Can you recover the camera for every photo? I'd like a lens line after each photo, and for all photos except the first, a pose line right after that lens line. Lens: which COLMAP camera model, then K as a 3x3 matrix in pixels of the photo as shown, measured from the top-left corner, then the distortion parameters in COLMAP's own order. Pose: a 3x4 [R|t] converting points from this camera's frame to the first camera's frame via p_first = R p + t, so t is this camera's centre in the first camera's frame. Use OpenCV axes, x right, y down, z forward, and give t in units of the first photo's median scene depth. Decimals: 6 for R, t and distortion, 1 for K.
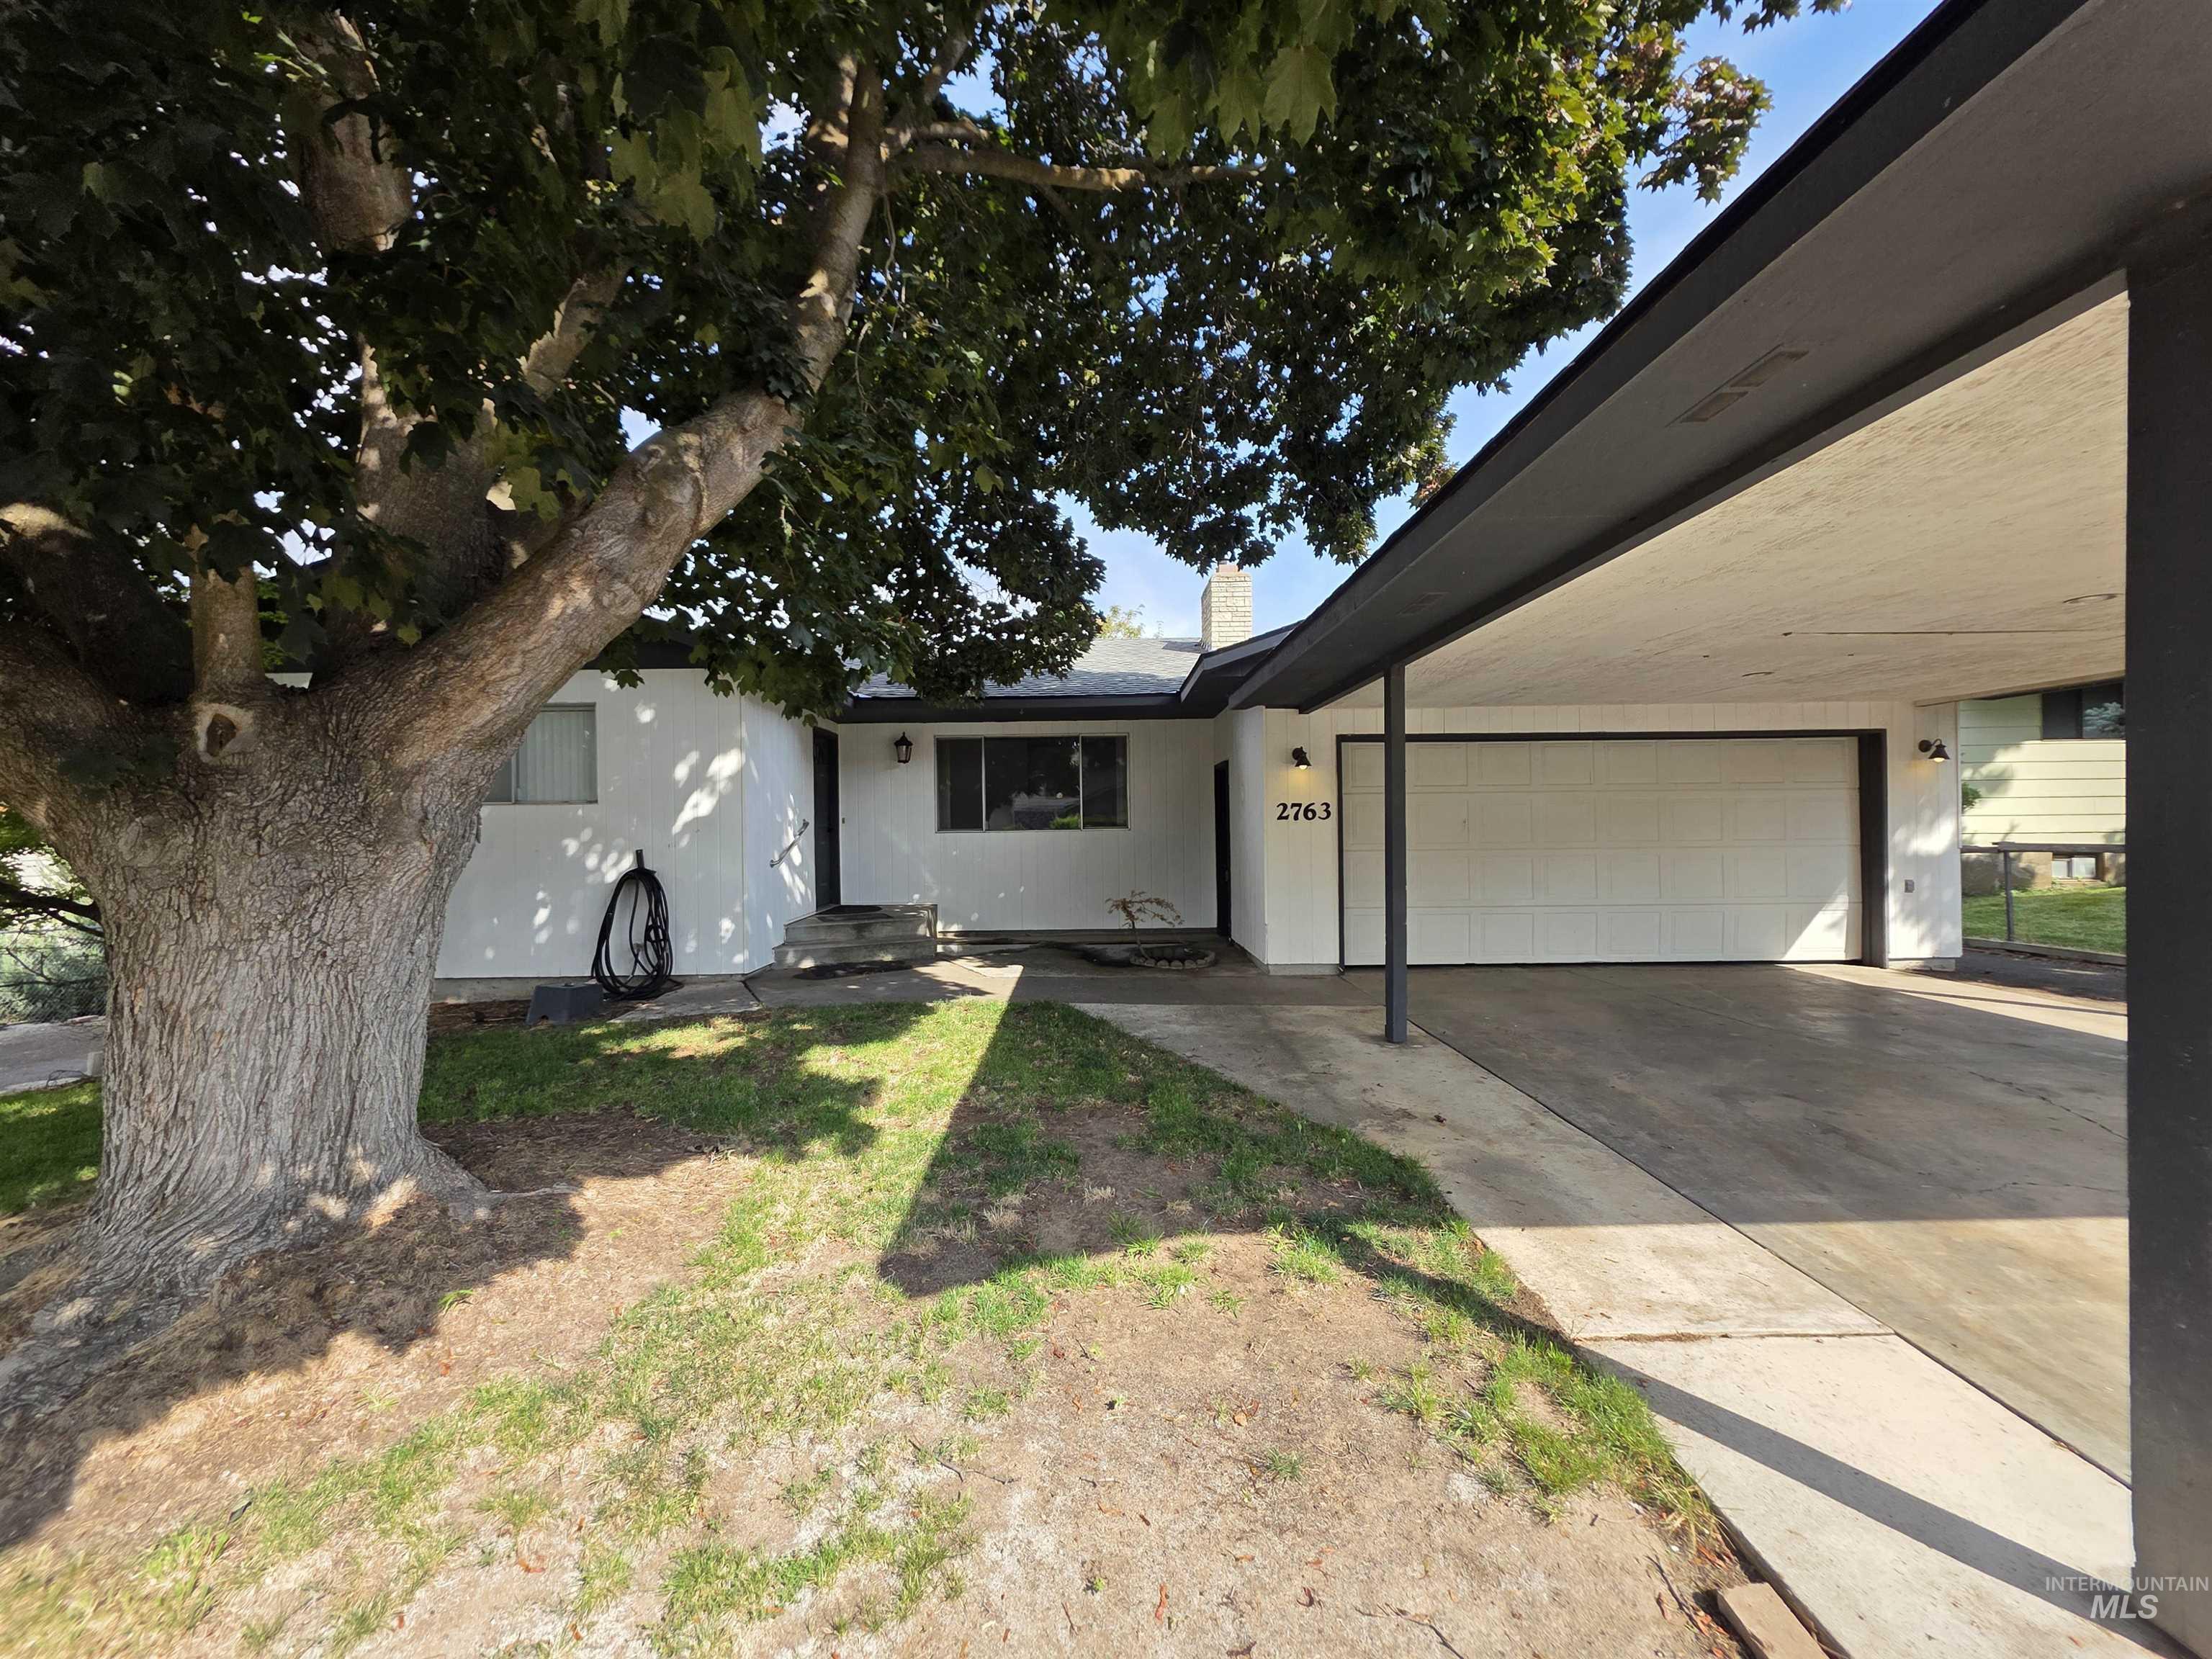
lens RADIAL K [[872.2, 0, 1106.0], [0, 872.2, 829.5], [0, 0, 1]] dist [0.000544, -0.000011]
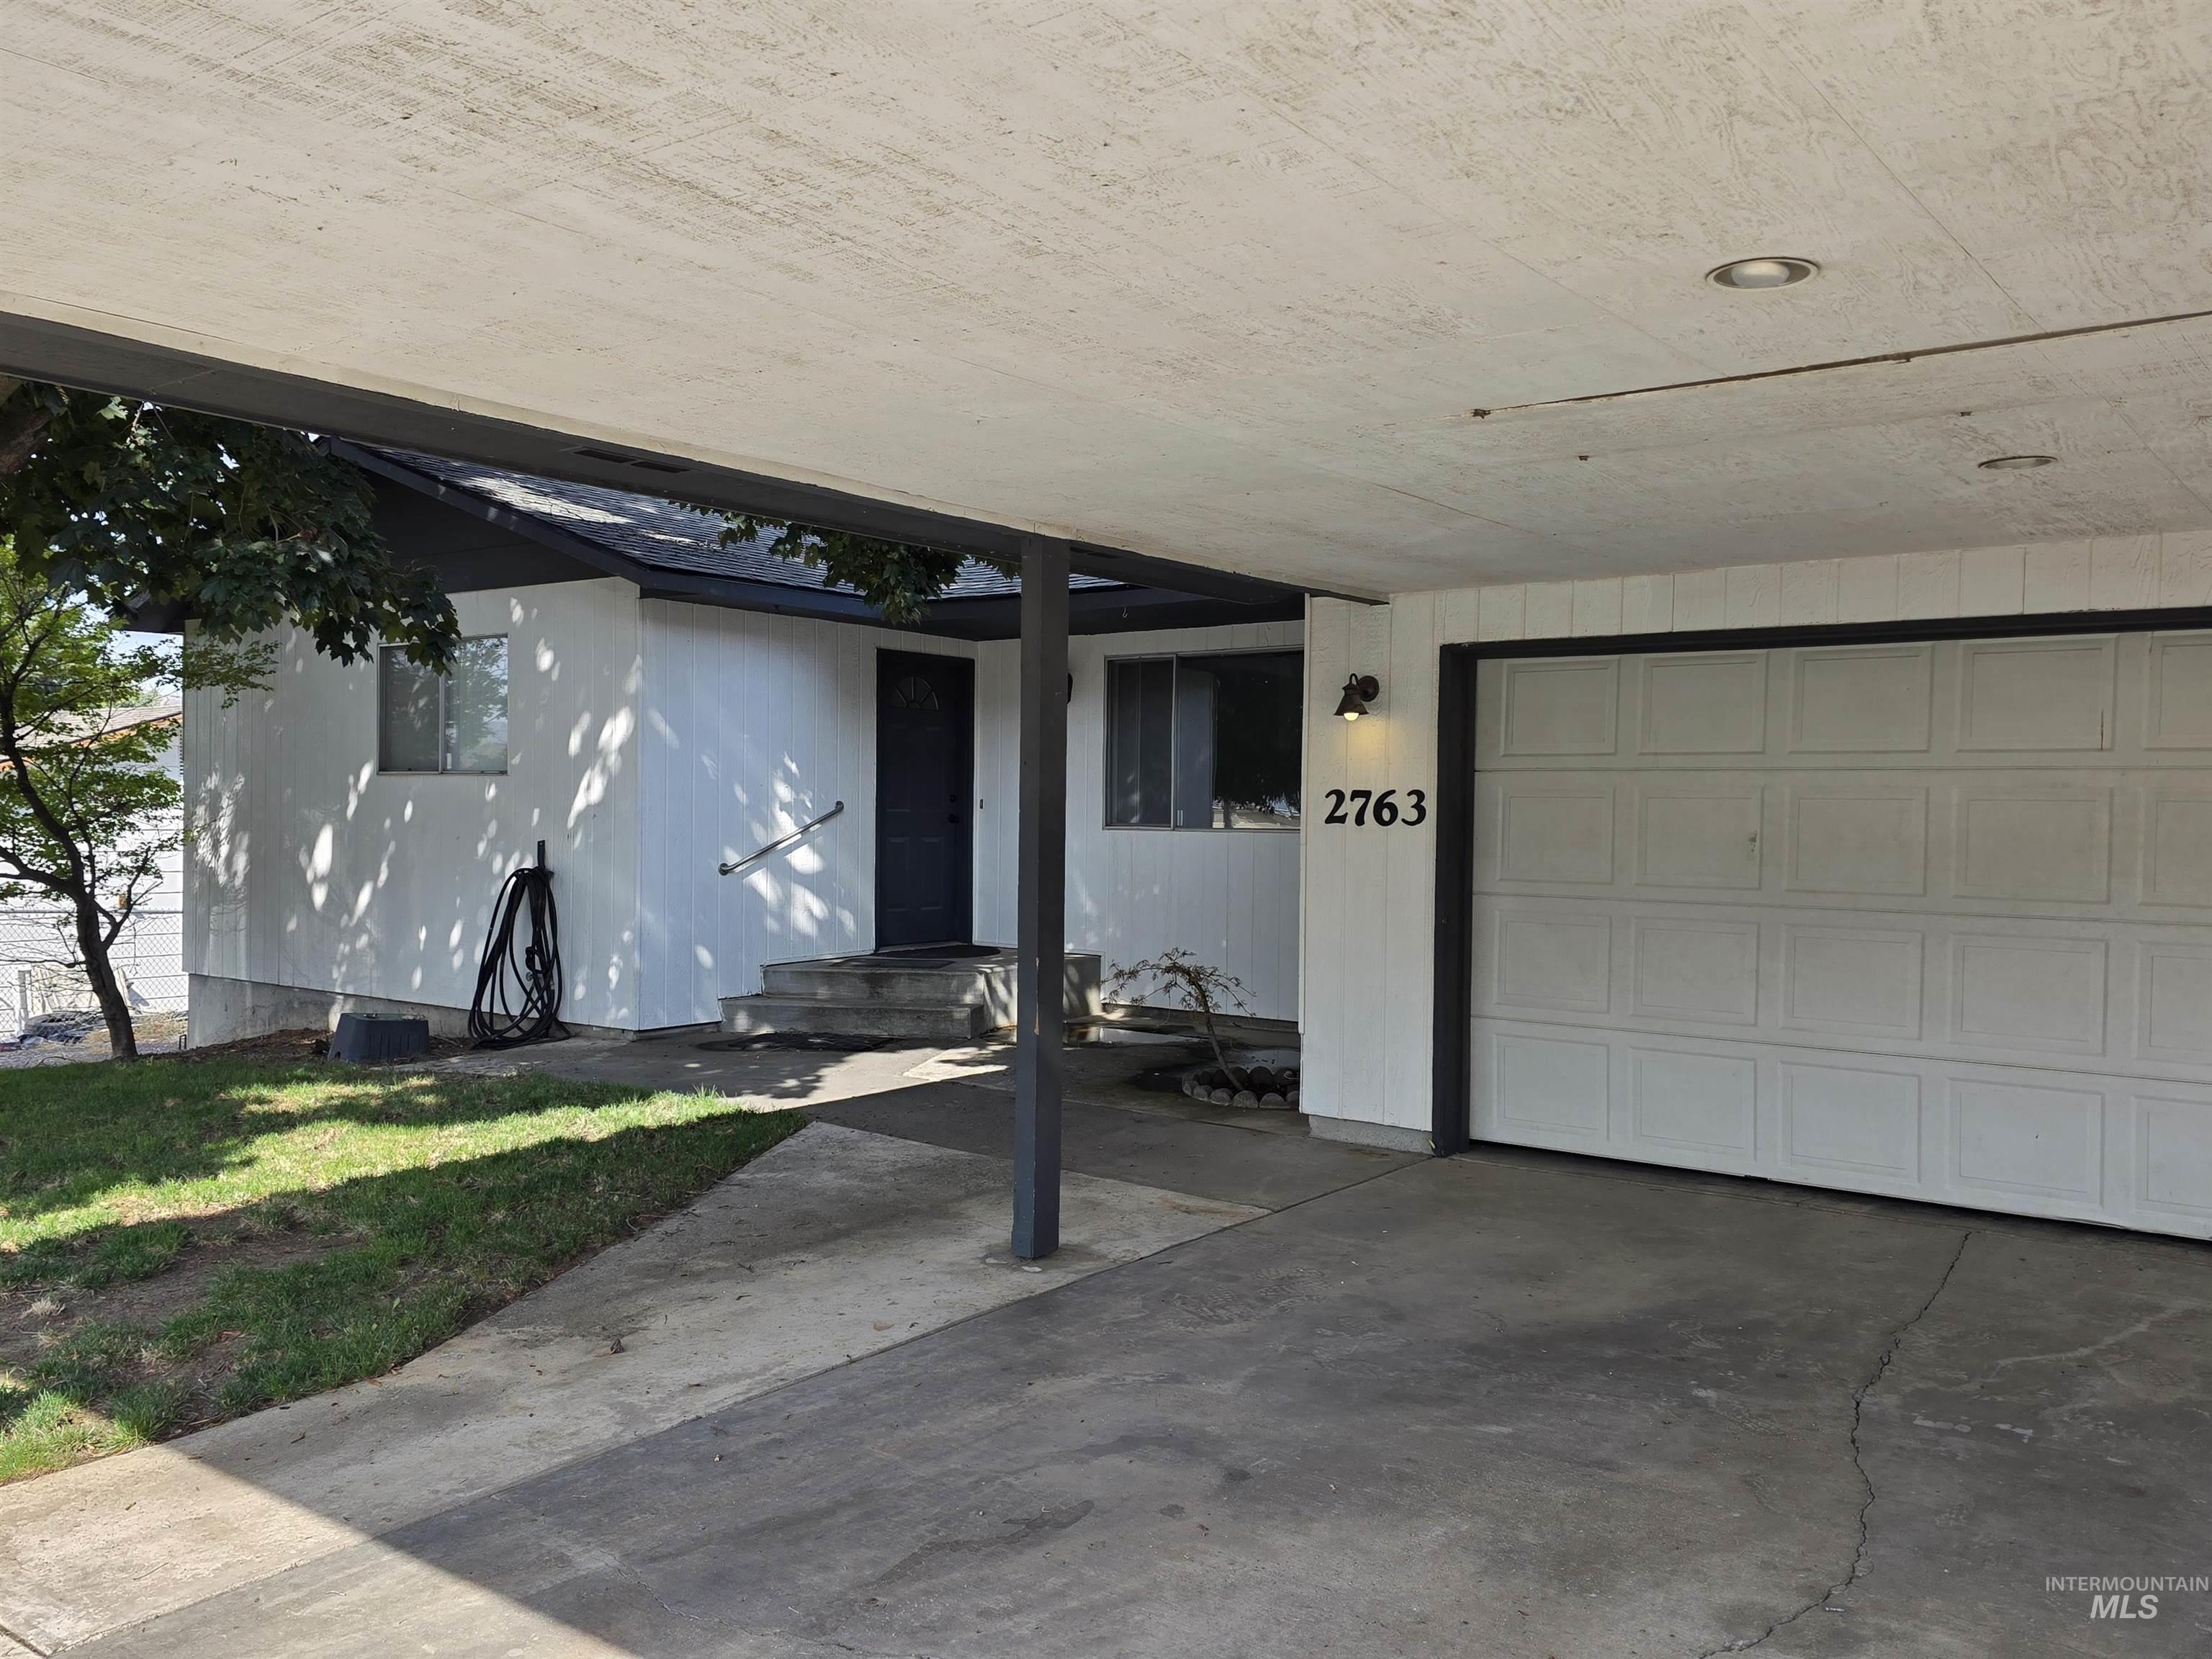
lens RADIAL K [[1730.2, 0, 1102.0], [0, 1730.2, 859.2], [0, 0, 1]] dist [-0.004576, 0.002191]
pose [[0.792681, 0.029811, -0.608908, 0.746040], [-0.012231, 0.999380, 0.033005, -0.023473], [0.609515, -0.018715, 0.792554, 0.152454]]
